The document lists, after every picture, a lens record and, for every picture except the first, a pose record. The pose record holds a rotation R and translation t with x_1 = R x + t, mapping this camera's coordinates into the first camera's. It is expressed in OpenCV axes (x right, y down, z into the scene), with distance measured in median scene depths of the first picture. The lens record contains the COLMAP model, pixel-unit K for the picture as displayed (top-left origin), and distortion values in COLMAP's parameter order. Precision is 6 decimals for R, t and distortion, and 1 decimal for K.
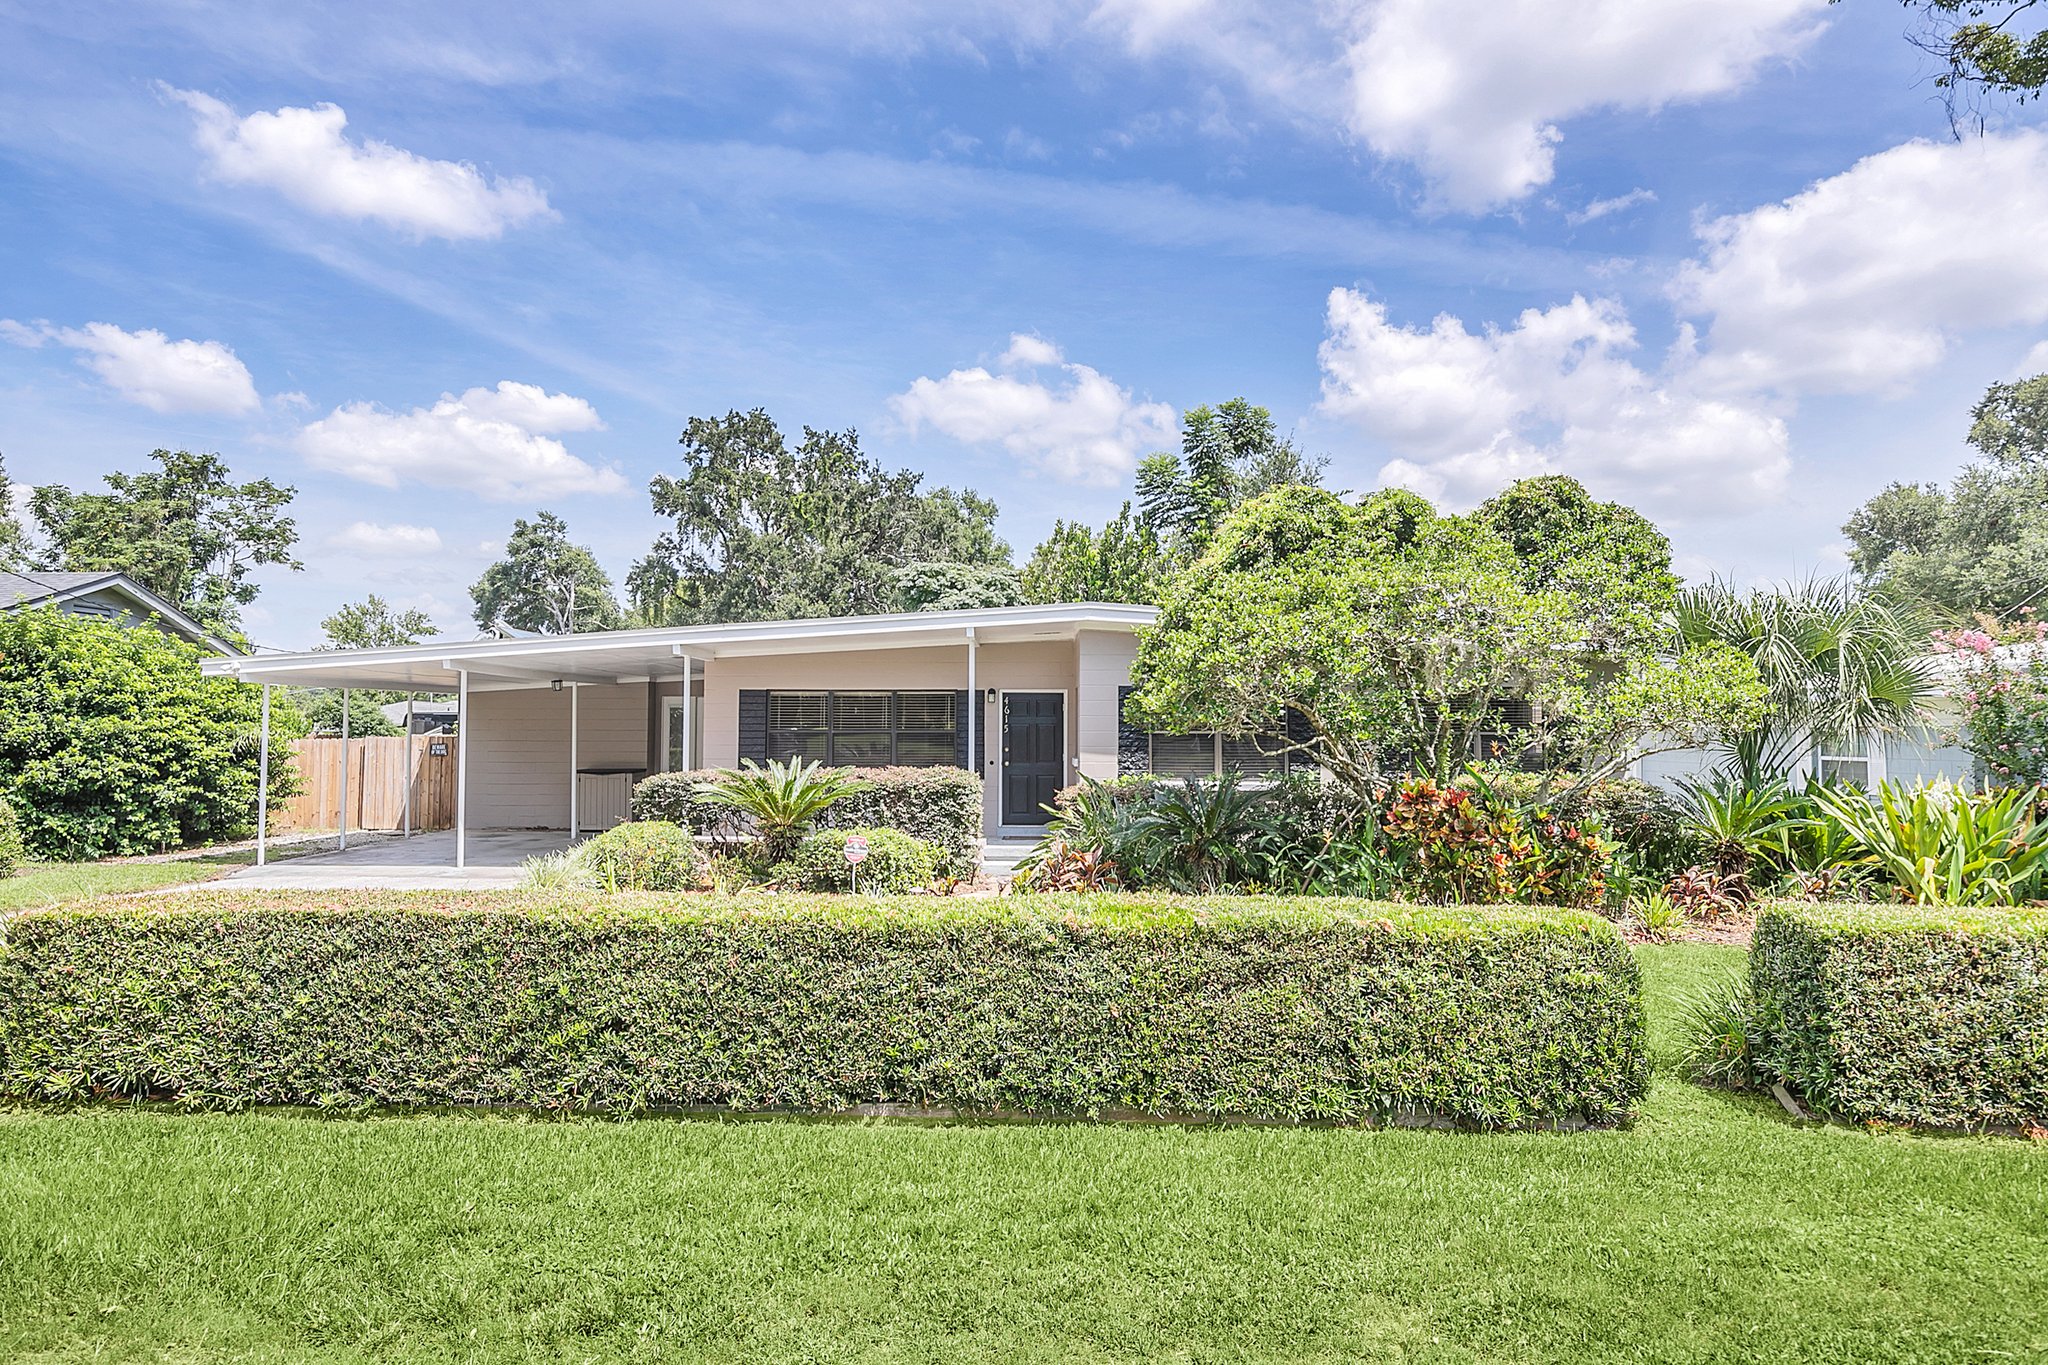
lens RADIAL K [[1268.1, 0, 1041.9], [0, 1268.1, 730.3], [0, 0, 1]] dist [-0.014362, -0.000682]
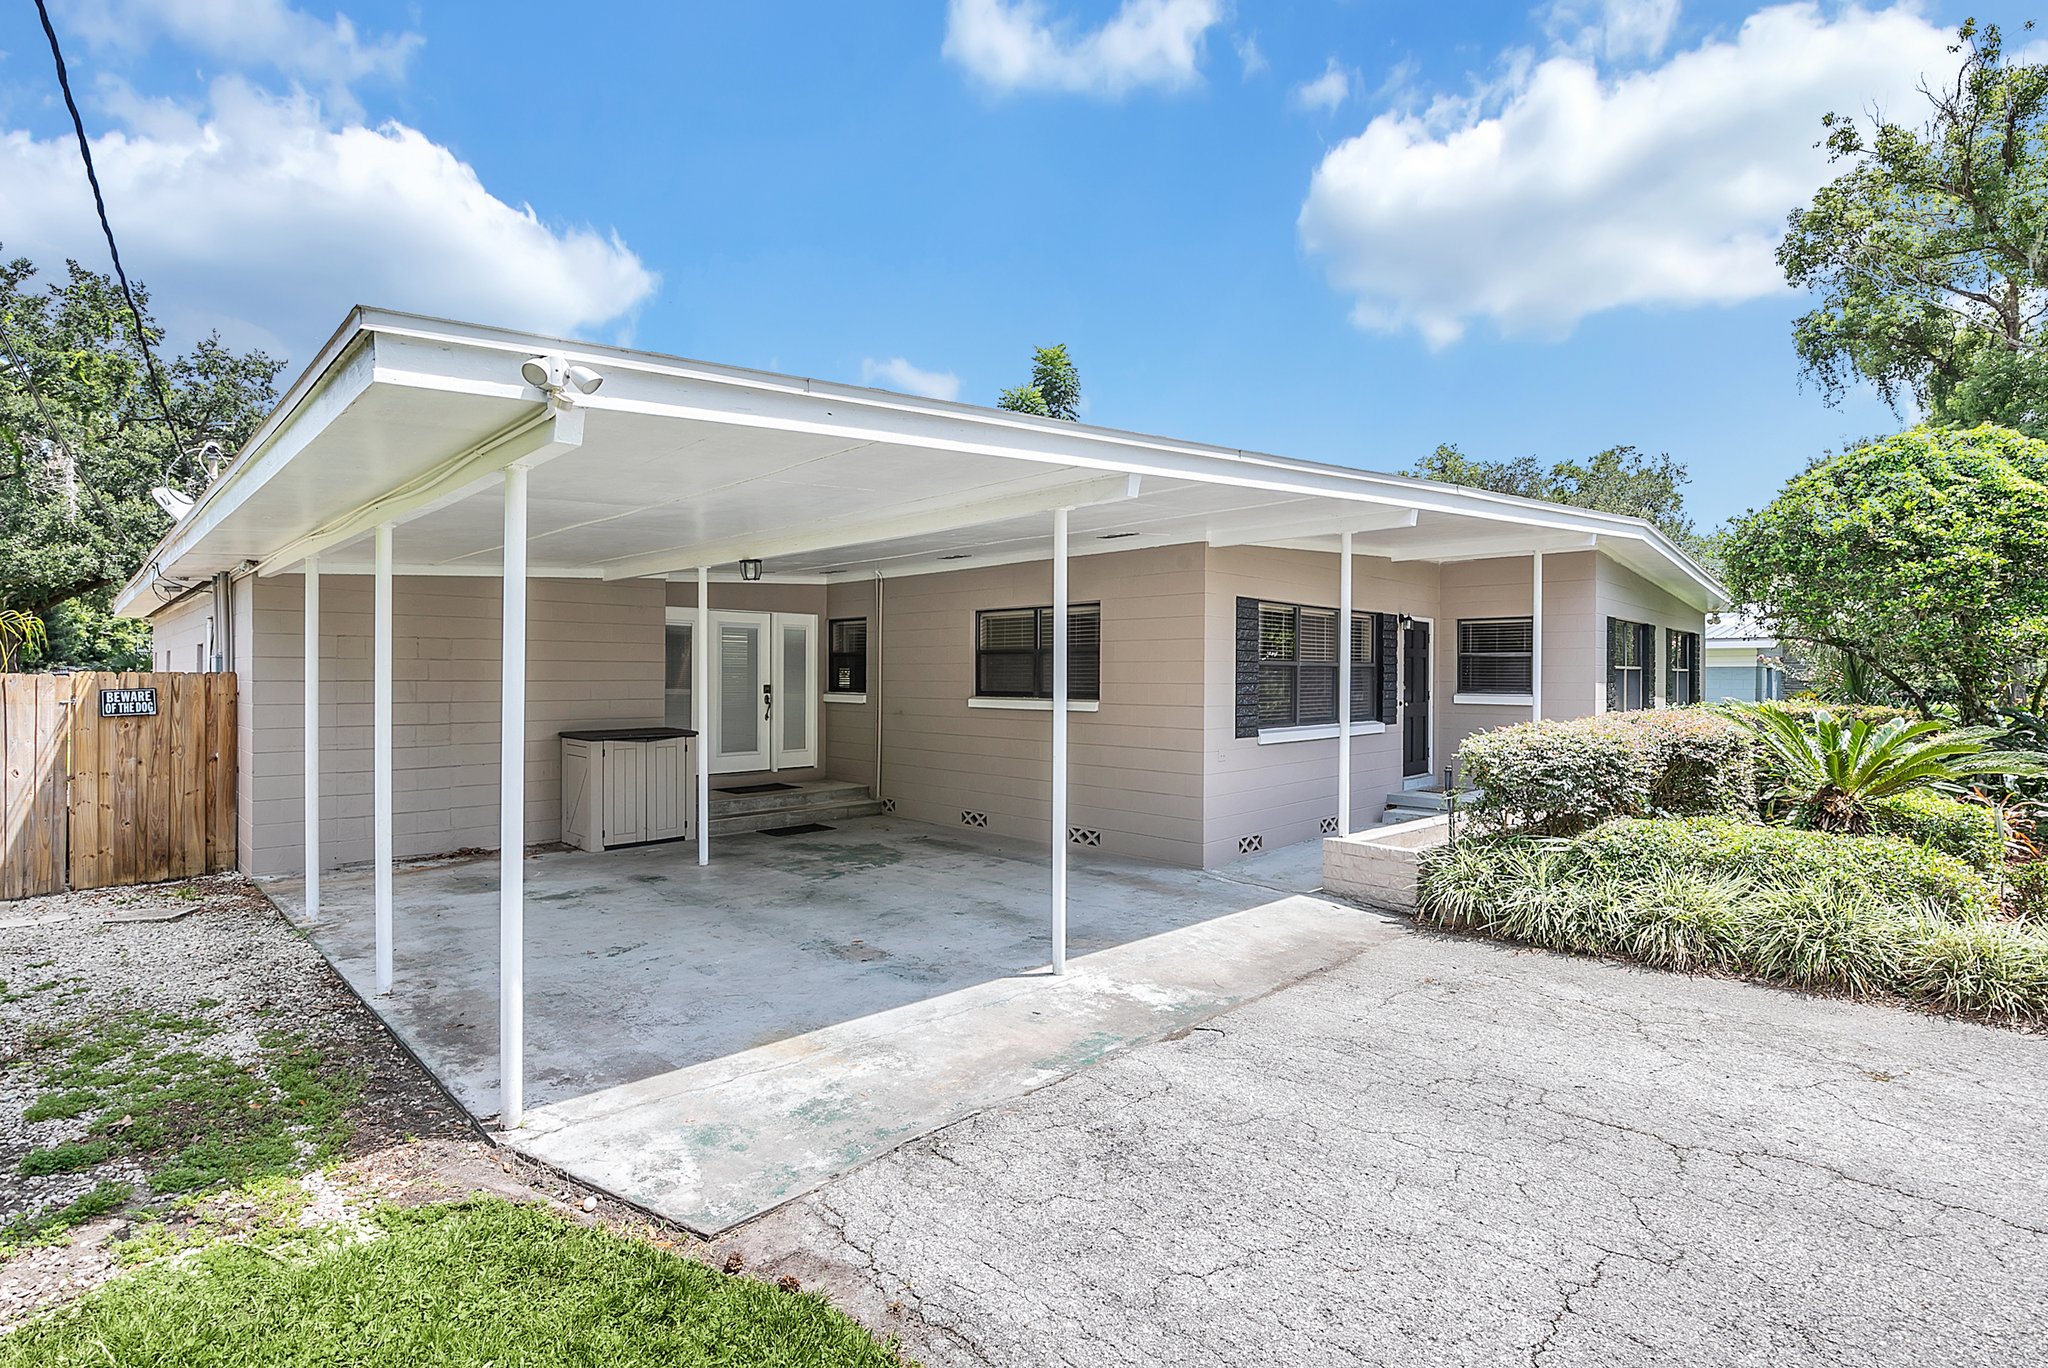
lens RADIAL K [[956.8, 0, 1034.4], [0, 956.8, 681.3], [0, 0, 1]] dist [-0.009818, 0.004163]
pose [[0.710314, -0.004107, 0.703873, -0.415171], [-0.001684, 0.999970, 0.007534, 0.004170], [-0.703883, -0.006537, 0.710286, 0.468434]]
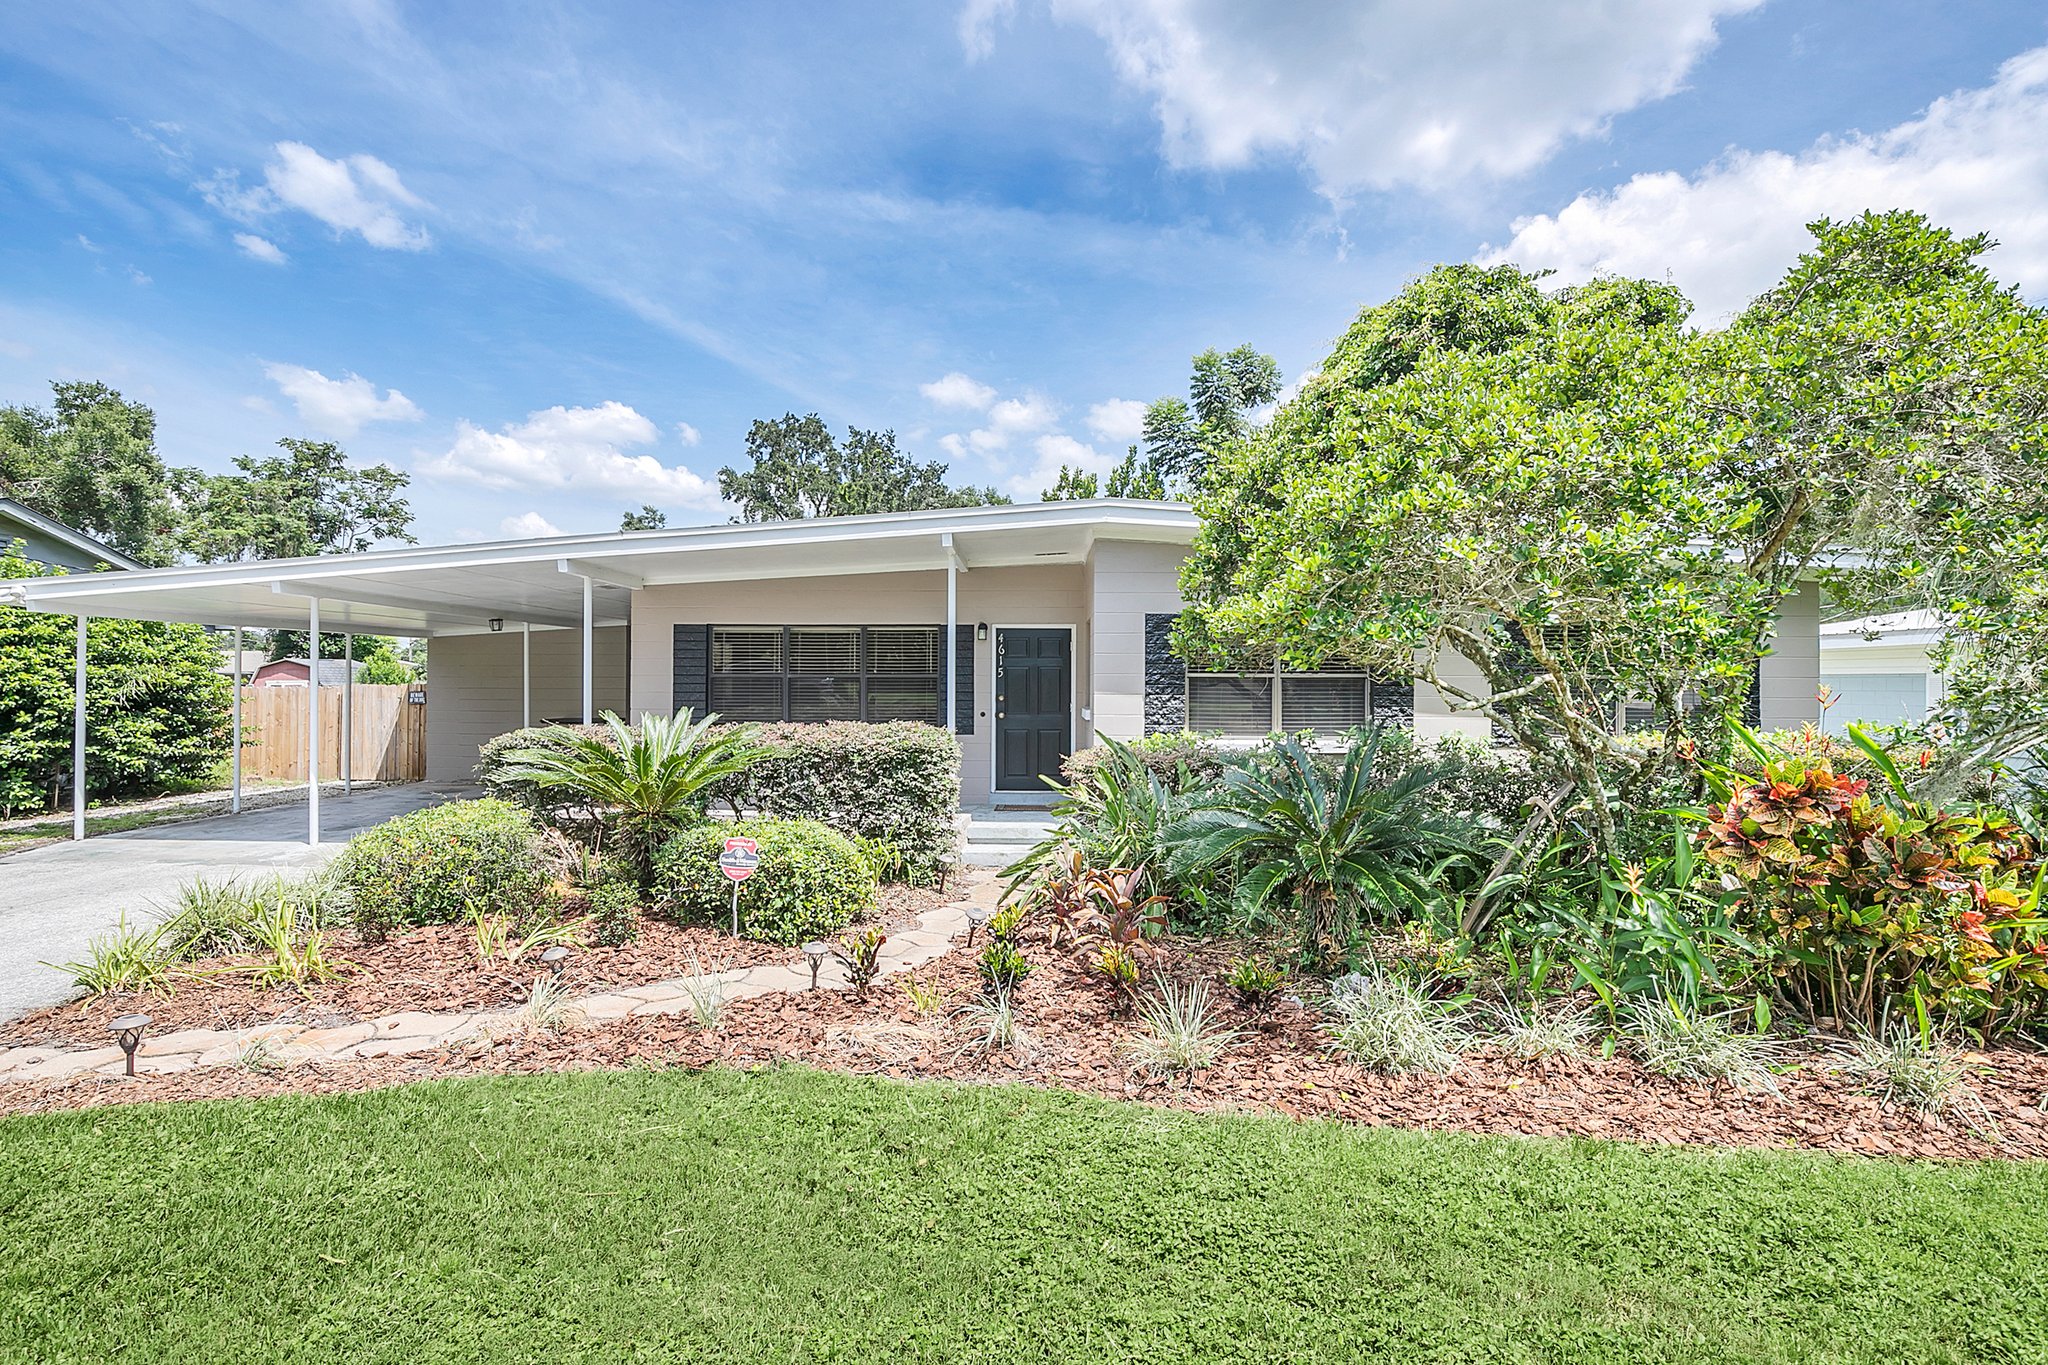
lens RADIAL K [[956.8, 0, 1015.9], [0, 956.8, 688.5], [0, 0, 1]] dist [-0.009818, 0.004163]
pose [[0.999367, 0.001306, -0.035556, 0.002226], [-0.001144, 0.999989, 0.004588, 0.003890], [0.035562, -0.004545, 0.999357, 0.250520]]
